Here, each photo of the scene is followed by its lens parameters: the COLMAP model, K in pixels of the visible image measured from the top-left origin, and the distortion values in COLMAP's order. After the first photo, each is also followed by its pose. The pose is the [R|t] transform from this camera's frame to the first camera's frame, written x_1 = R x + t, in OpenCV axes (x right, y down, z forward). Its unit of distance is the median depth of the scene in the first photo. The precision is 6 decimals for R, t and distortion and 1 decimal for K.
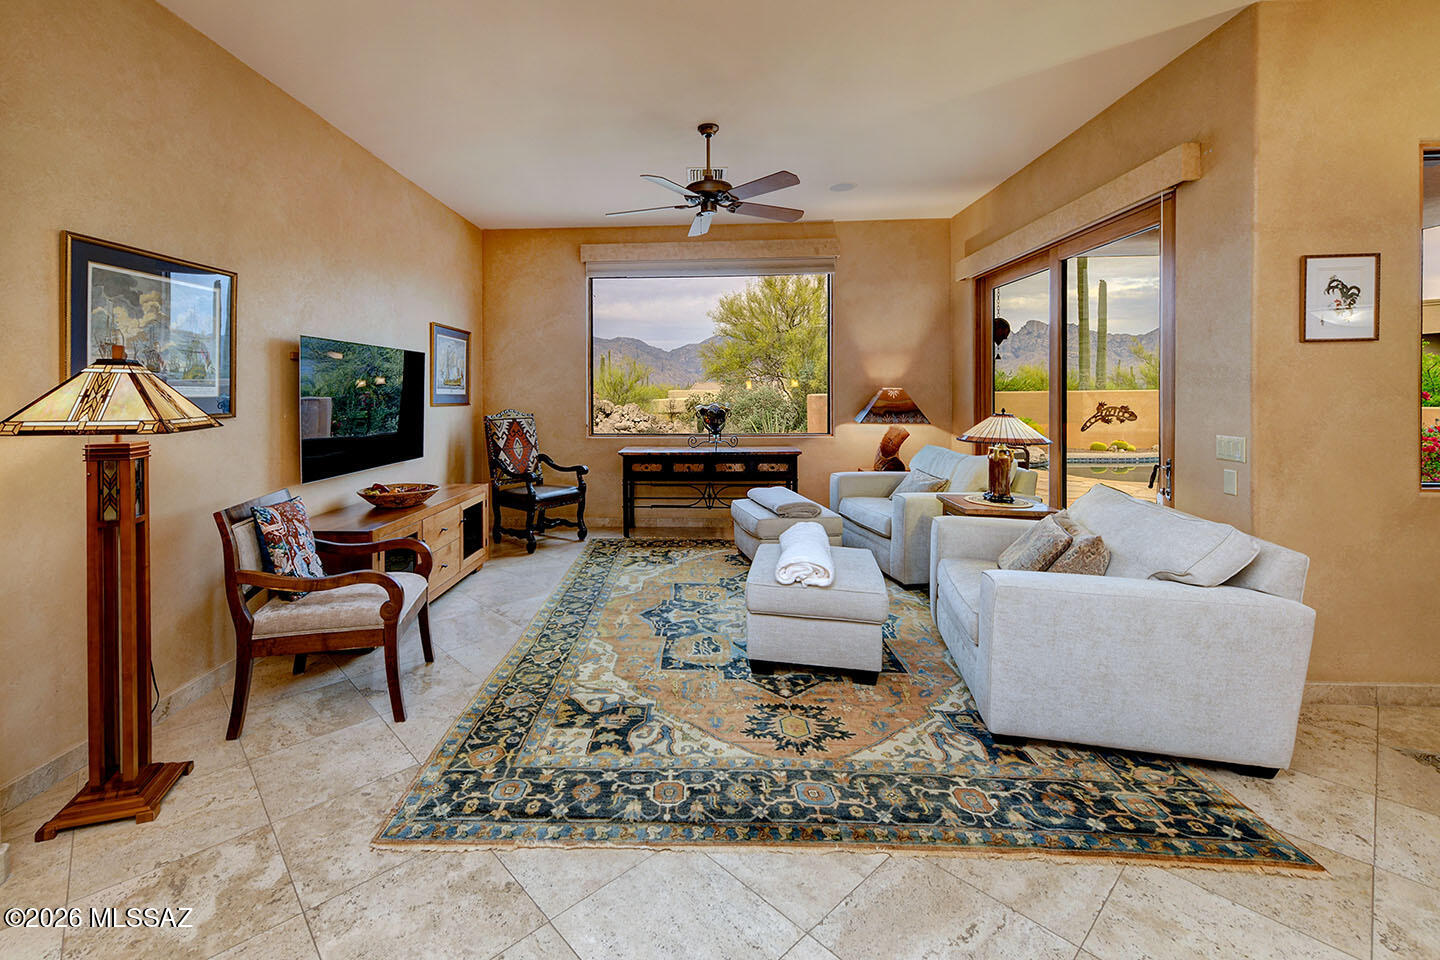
lens RADIAL K [[618.6, 0, 678.3], [0, 618.6, 404.7], [0, 0, 1]] dist [0.002324, 0.000045]
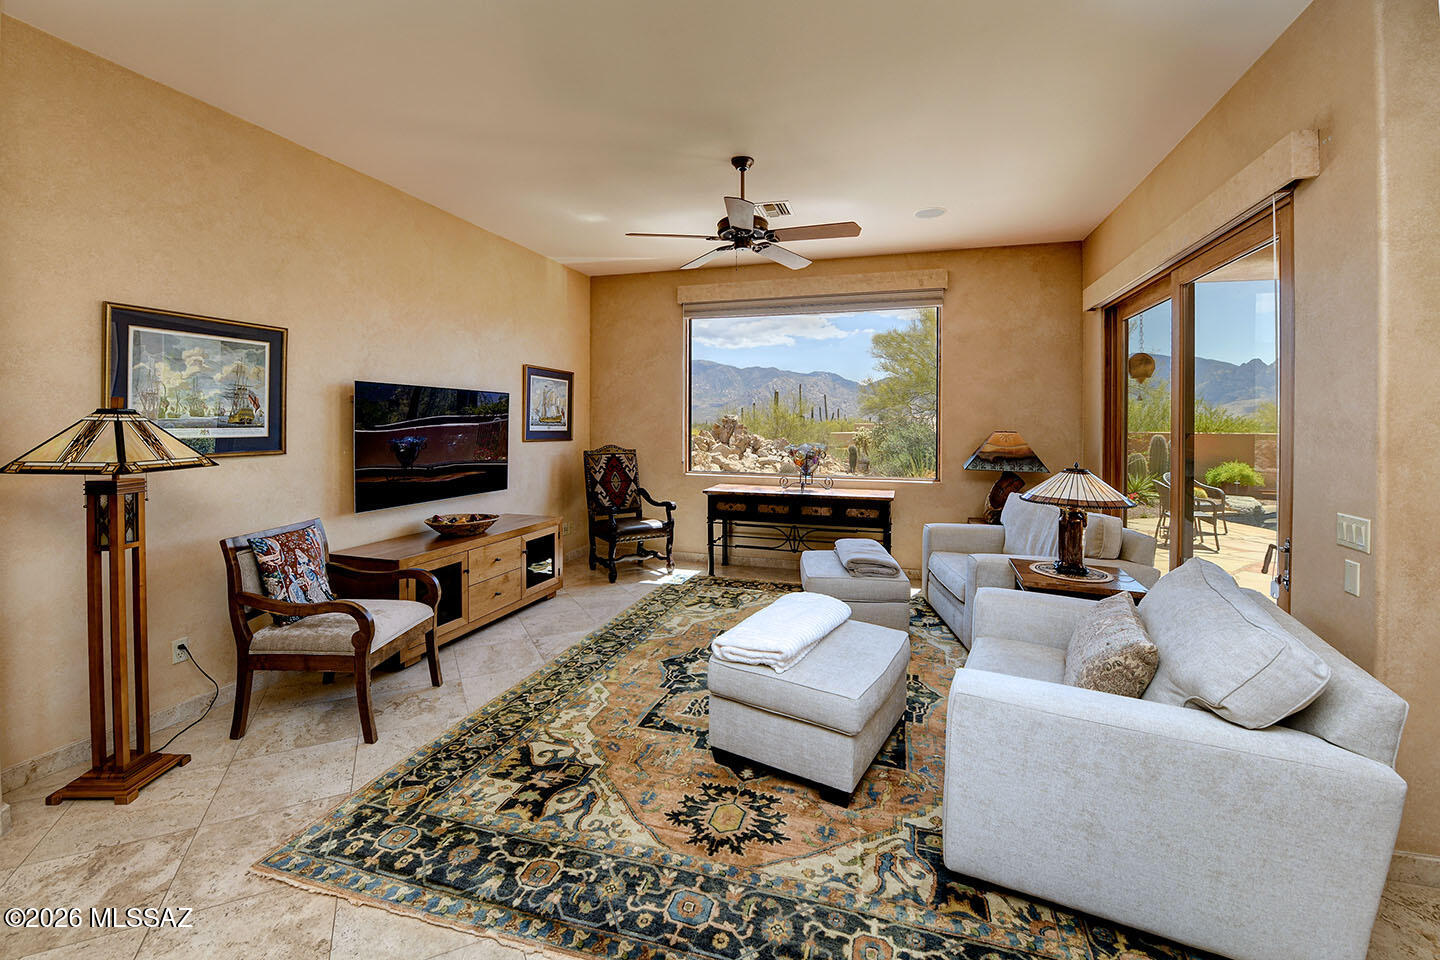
lens RADIAL K [[588.3, 0, 732.1], [0, 588.3, 429.6], [0, 0, 1]] dist [-0.017115, -0.000974]
pose [[0.970104, 0.018439, -0.241986, 0.399823], [-0.020156, 0.999786, -0.004619, -0.041992], [0.241849, 0.009358, 0.970269, 0.176412]]
